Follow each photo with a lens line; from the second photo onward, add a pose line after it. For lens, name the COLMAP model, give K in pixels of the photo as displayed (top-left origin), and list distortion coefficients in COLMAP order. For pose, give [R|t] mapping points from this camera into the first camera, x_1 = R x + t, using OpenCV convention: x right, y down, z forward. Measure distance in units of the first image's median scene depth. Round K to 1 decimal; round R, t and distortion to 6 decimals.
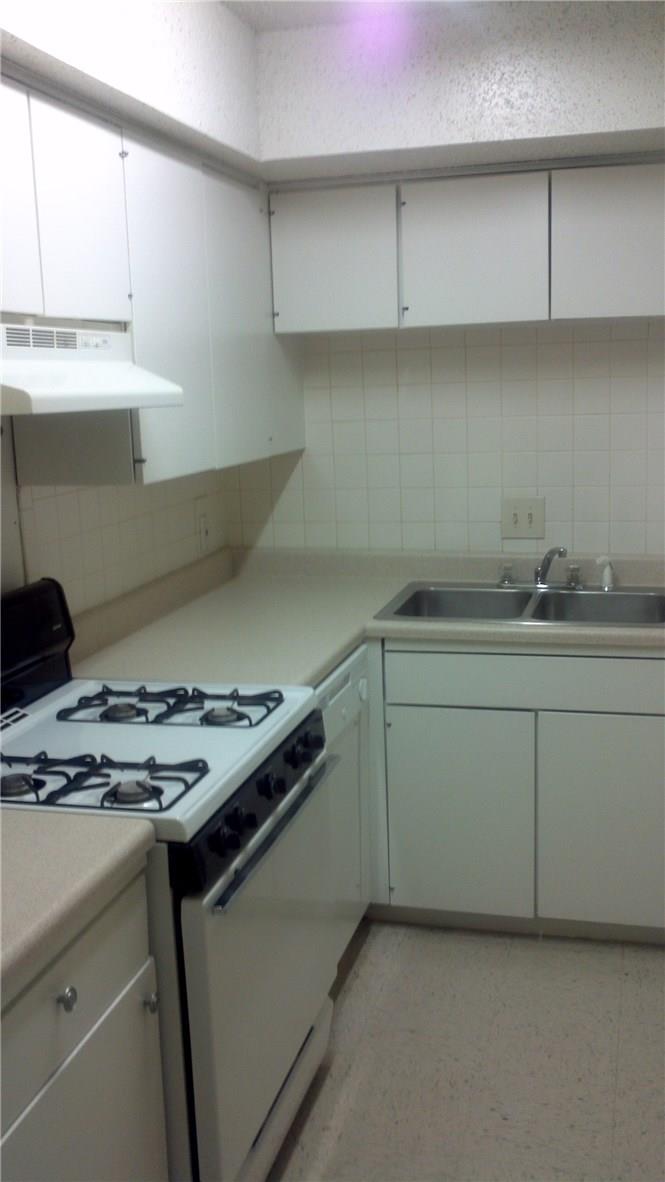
lens RADIAL K [[1135.9, 0, 369.6], [0, 1135.9, 606.5], [0, 0, 1]] dist [-0.001613, -0.081627]
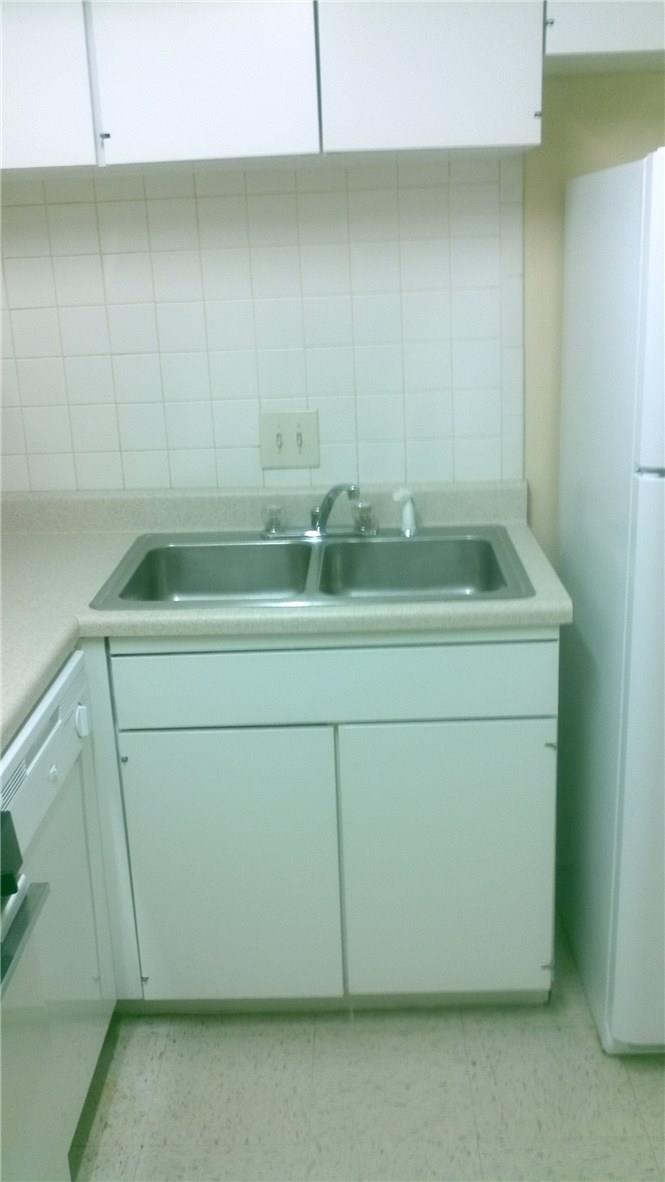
lens RADIAL K [[1124.9, 0, 336.7], [0, 1124.9, 611.0], [0, 0, 1]] dist [-0.015608, -0.009167]
pose [[0.975562, -0.072437, 0.207440, 0.007580], [0.049581, 0.992318, 0.113341, -0.054980], [-0.214056, -0.100286, 0.971660, 0.315241]]
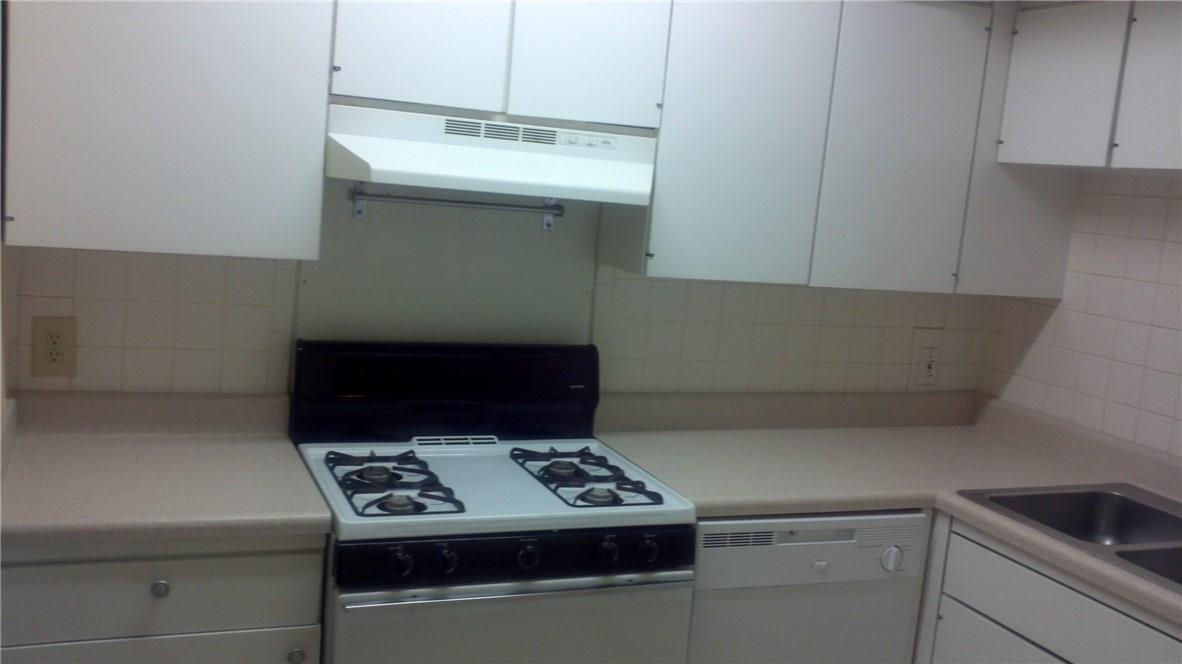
lens RADIAL K [[1156.9, 0, 586.6], [0, 1156.9, 322.9], [0, 0, 1]] dist [-0.018904, -0.010920]
pose [[0.581720, 0.189940, -0.790901, 0.496808], [-0.263278, 0.963977, 0.037860, -0.070440], [0.769601, 0.186203, 0.610772, 0.225604]]
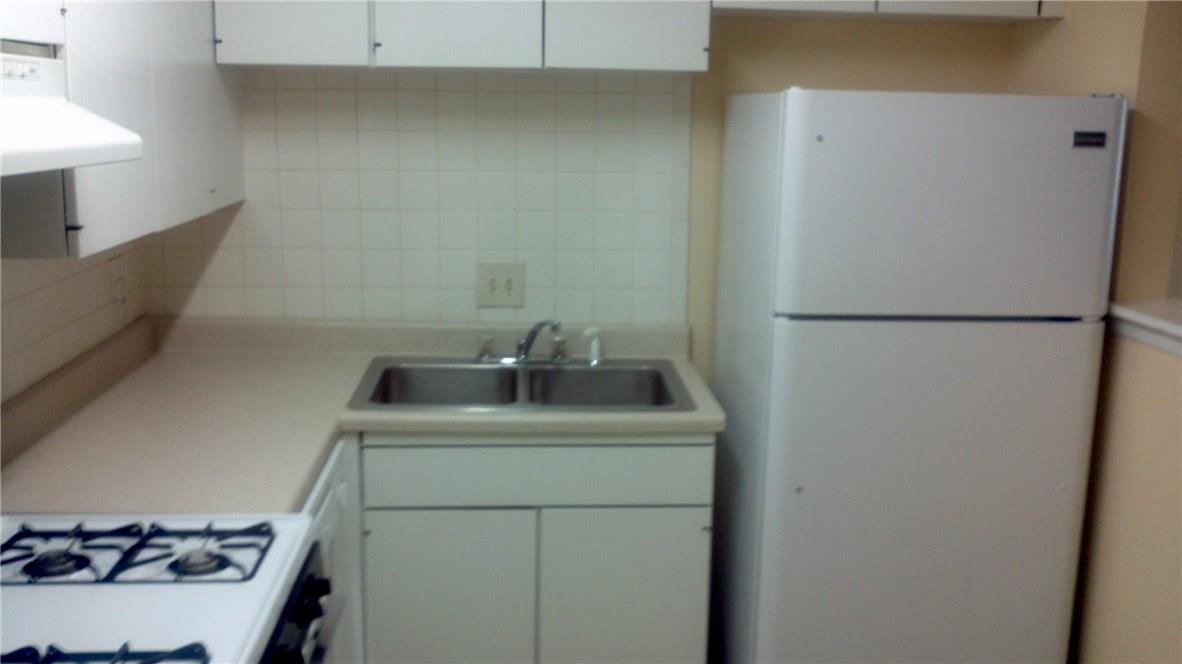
lens RADIAL K [[1135.9, 0, 591.0], [0, 1135.9, 332.0], [0, 0, 1]] dist [-0.001613, -0.081627]
pose [[0.952952, -0.009325, 0.302976, -0.078593], [0.011287, 0.999925, -0.004723, -0.039372], [-0.302909, 0.007920, 0.952986, 0.135490]]
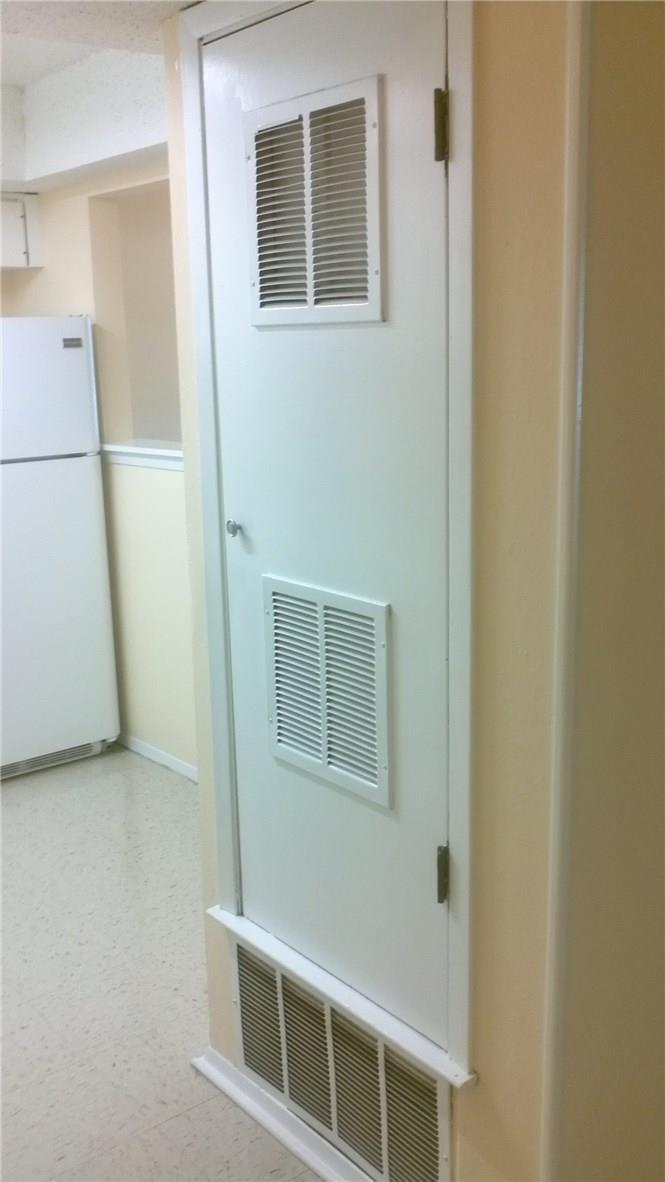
lens RADIAL K [[1124.9, 0, 336.7], [0, 1124.9, 611.0], [0, 0, 1]] dist [-0.015608, -0.009167]
pose [[0.585926, -0.176597, 0.790888, -0.426769], [0.167649, 0.981268, 0.094905, 0.064477], [-0.792834, 0.076984, 0.604556, -0.241293]]
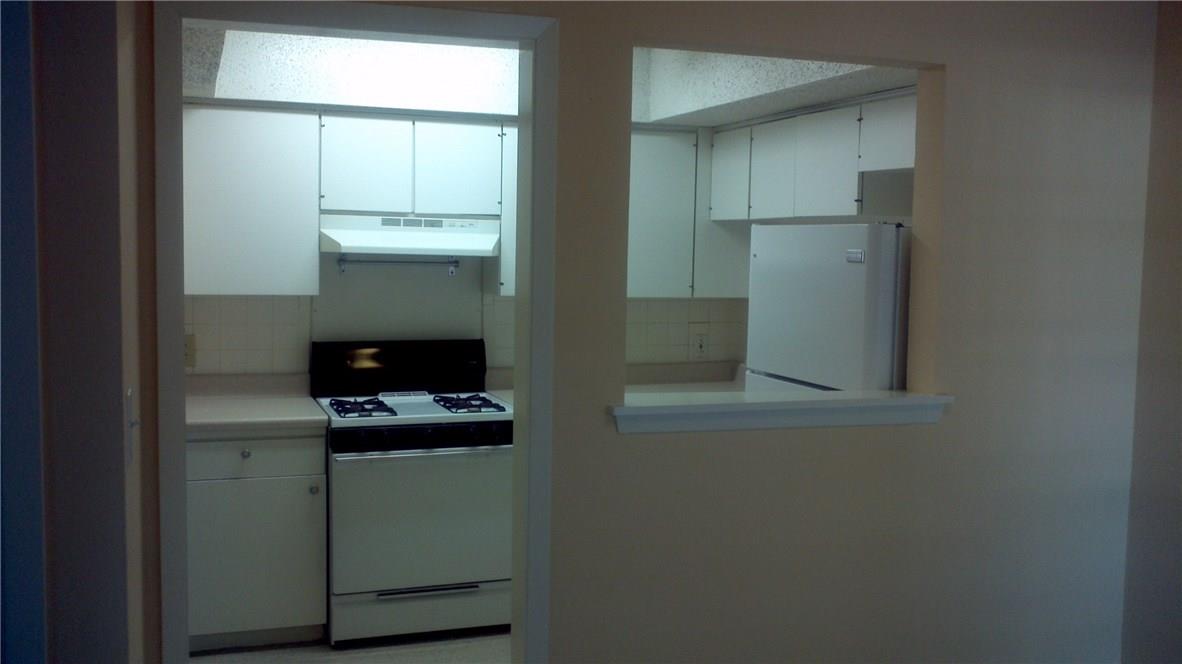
lens RADIAL K [[1124.9, 0, 591.0], [0, 1124.9, 332.0], [0, 0, 1]] dist [-0.015608, -0.009167]
pose [[0.562136, 0.109537, -0.819759, 1.150527], [-0.203340, 0.979070, -0.008613, -0.046831], [0.801658, 0.171532, 0.572644, 0.015511]]
